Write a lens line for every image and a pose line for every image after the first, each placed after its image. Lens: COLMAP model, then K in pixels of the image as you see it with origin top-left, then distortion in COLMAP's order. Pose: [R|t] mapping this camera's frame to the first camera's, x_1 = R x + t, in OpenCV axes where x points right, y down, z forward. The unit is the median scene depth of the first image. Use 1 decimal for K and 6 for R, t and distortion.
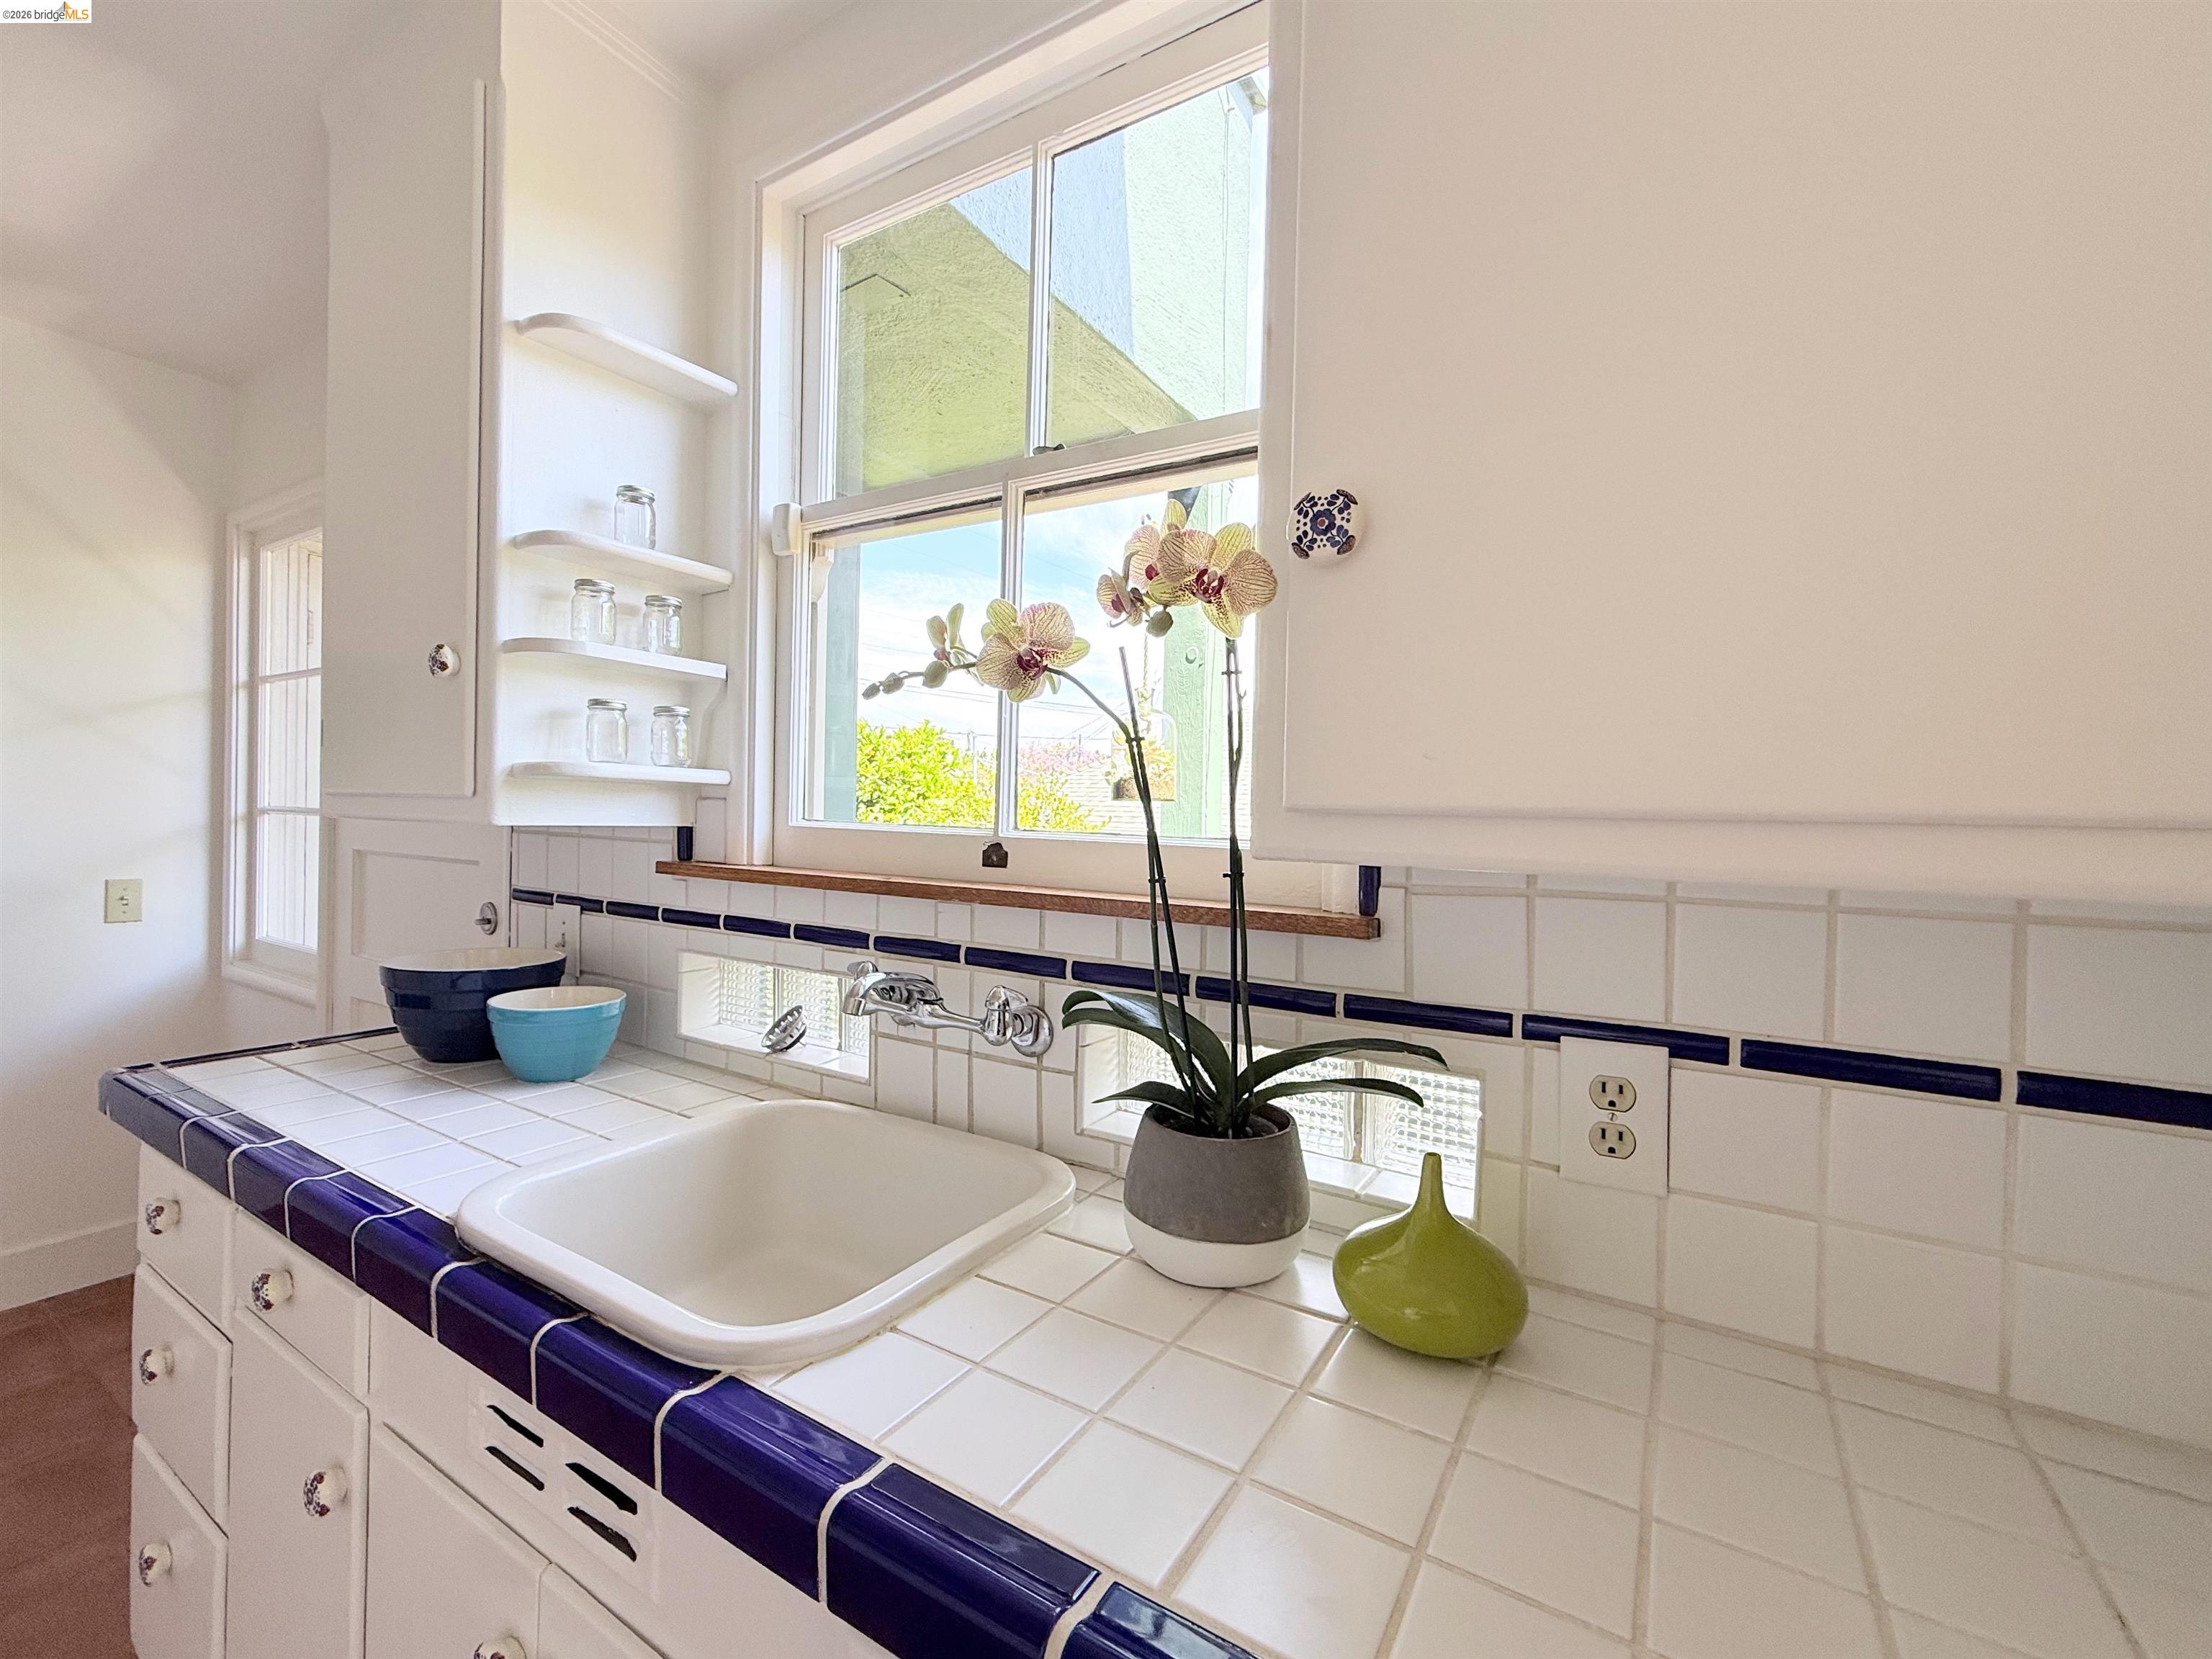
lens RADIAL K [[923.6, 0, 1102.5], [0, 923.6, 821.0], [0, 0, 1]] dist [0.000175, 0.000419]
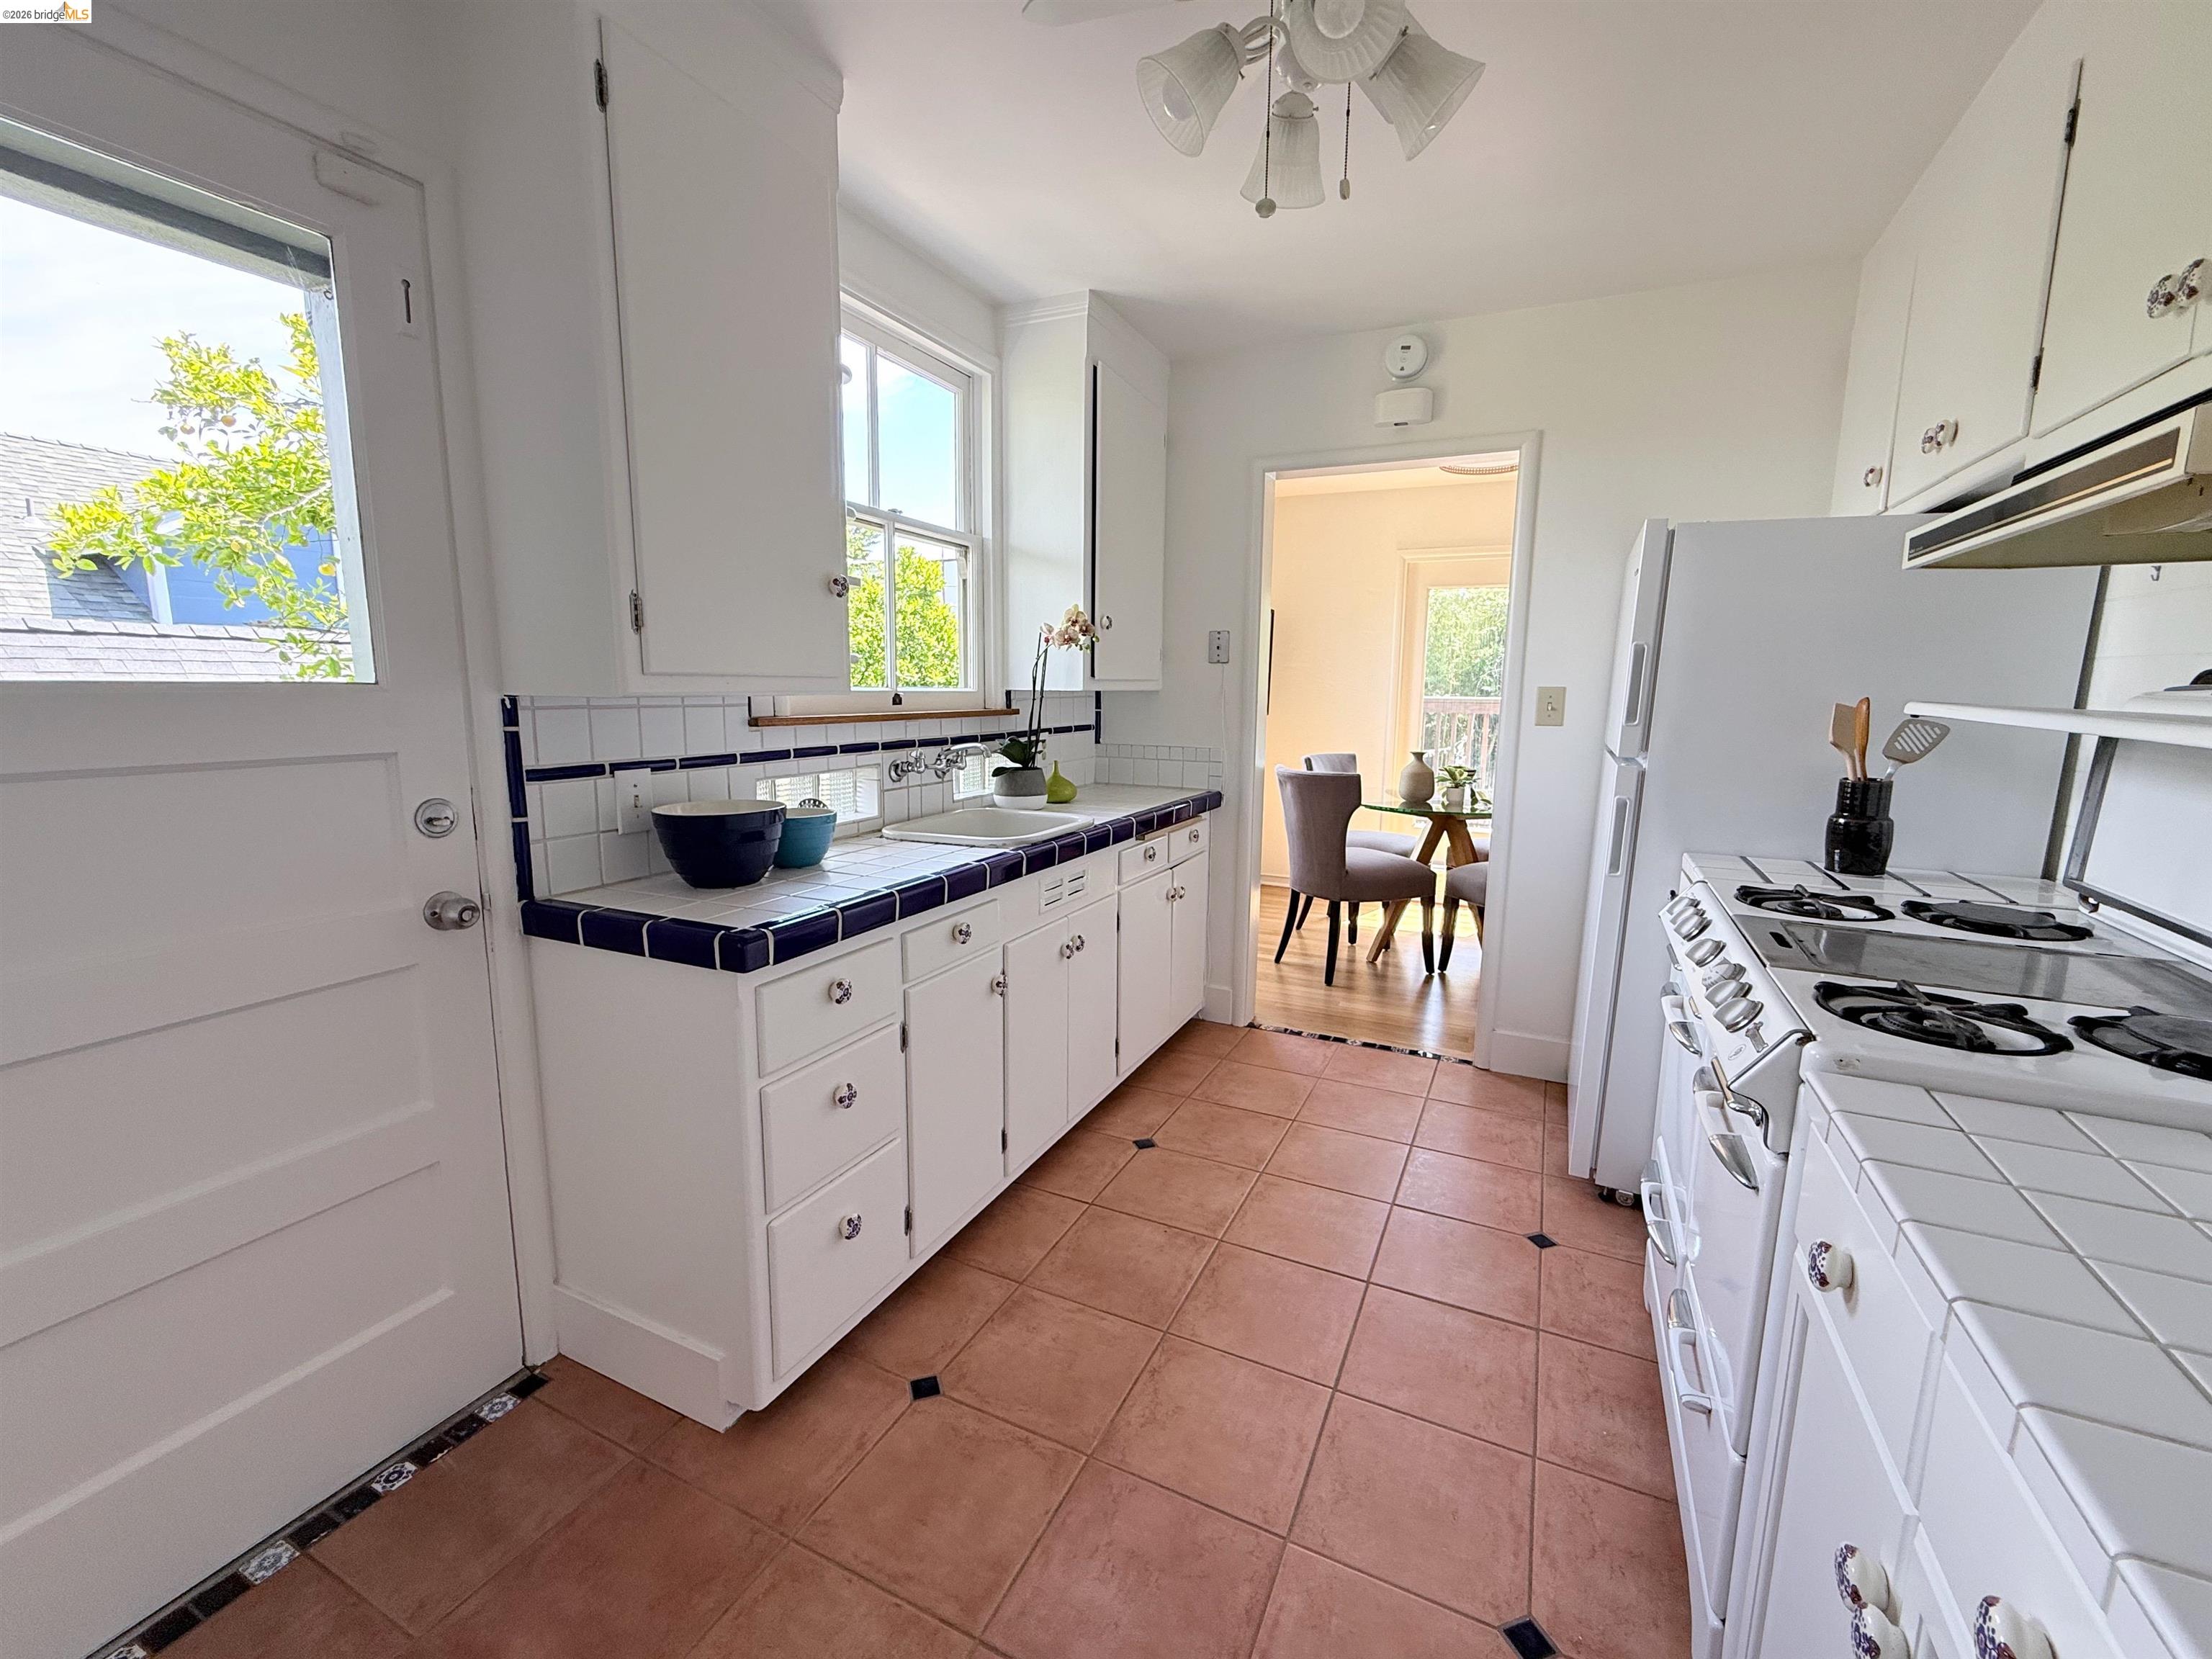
lens RADIAL K [[923.6, 0, 1102.5], [0, 923.6, 821.0], [0, 0, 1]] dist [0.000175, 0.000419]
pose [[-0.103850, -0.175160, 0.979048, -2.287860], [-0.009675, 0.984501, 0.175110, -0.064816], [-0.994546, 0.008713, -0.103935, 0.728231]]
